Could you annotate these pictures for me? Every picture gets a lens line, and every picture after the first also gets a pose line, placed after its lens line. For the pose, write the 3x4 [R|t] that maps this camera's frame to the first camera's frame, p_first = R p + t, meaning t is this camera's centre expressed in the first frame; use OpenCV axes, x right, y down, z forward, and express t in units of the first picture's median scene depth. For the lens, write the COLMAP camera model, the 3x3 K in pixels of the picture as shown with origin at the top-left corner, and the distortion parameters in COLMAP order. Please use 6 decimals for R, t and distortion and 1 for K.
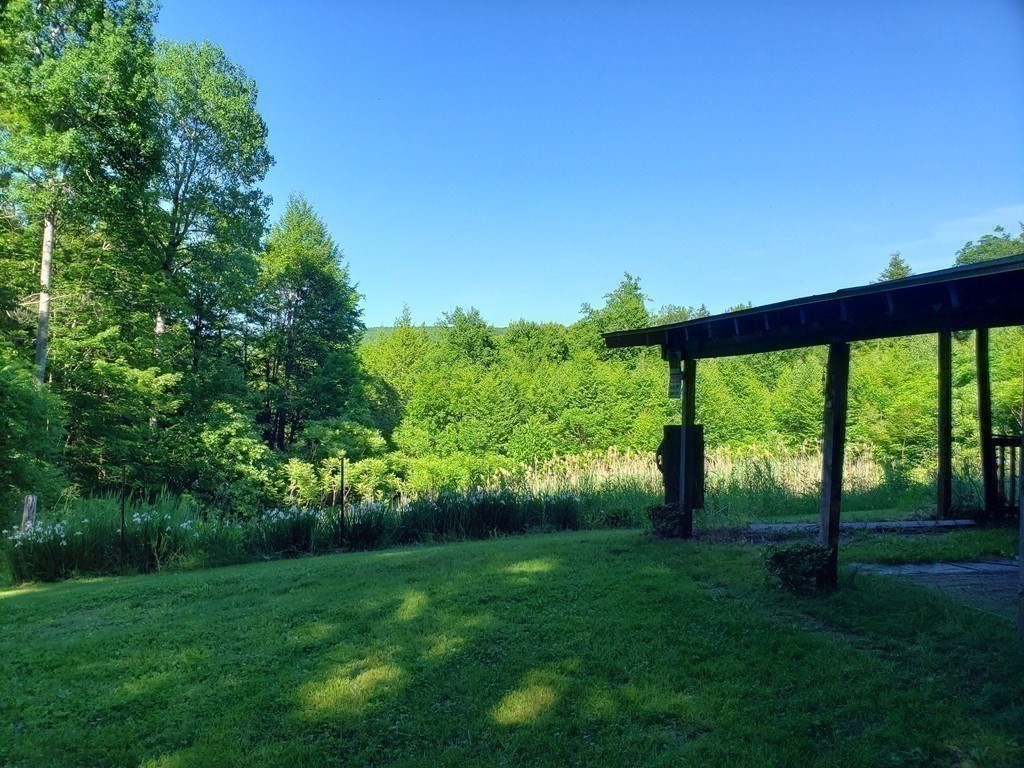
lens RADIAL K [[833.5, 0, 506.8], [0, 833.5, 385.8], [0, 0, 1]] dist [0.135650, -0.349509]
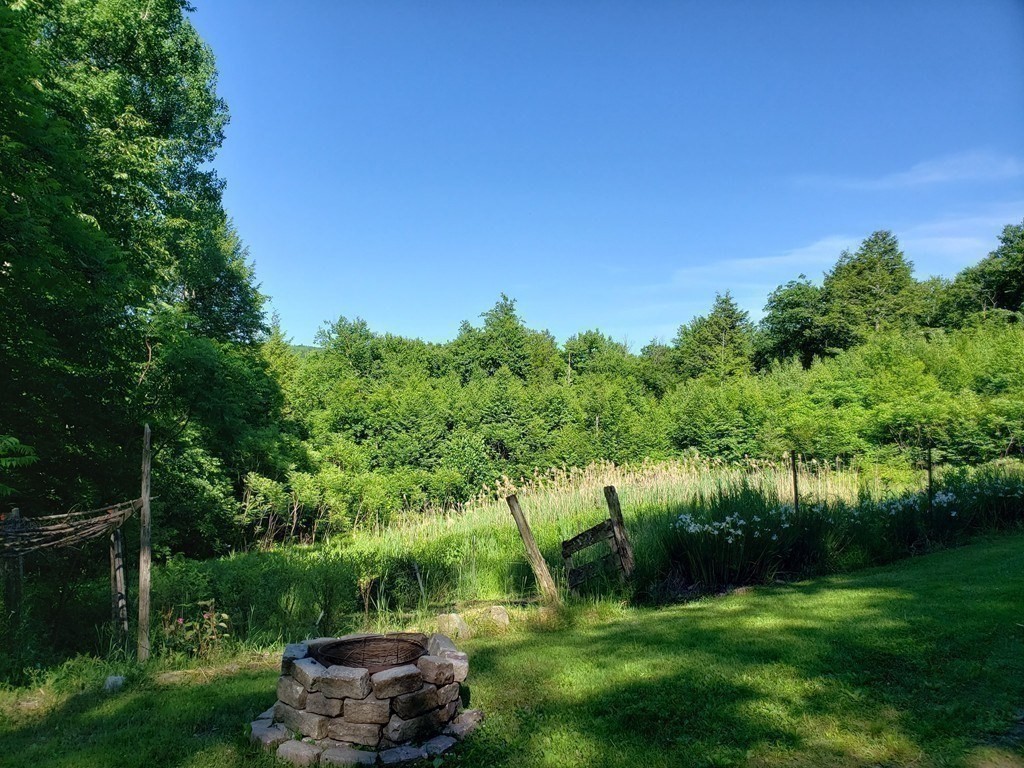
lens RADIAL K [[833.5, 0, 506.8], [0, 833.5, 385.8], [0, 0, 1]] dist [0.135650, -0.349509]
pose [[0.945683, 0.032529, 0.323458, -0.219288], [-0.023279, 0.999203, -0.032424, 0.013093], [-0.324255, 0.023133, 0.945687, 0.044475]]
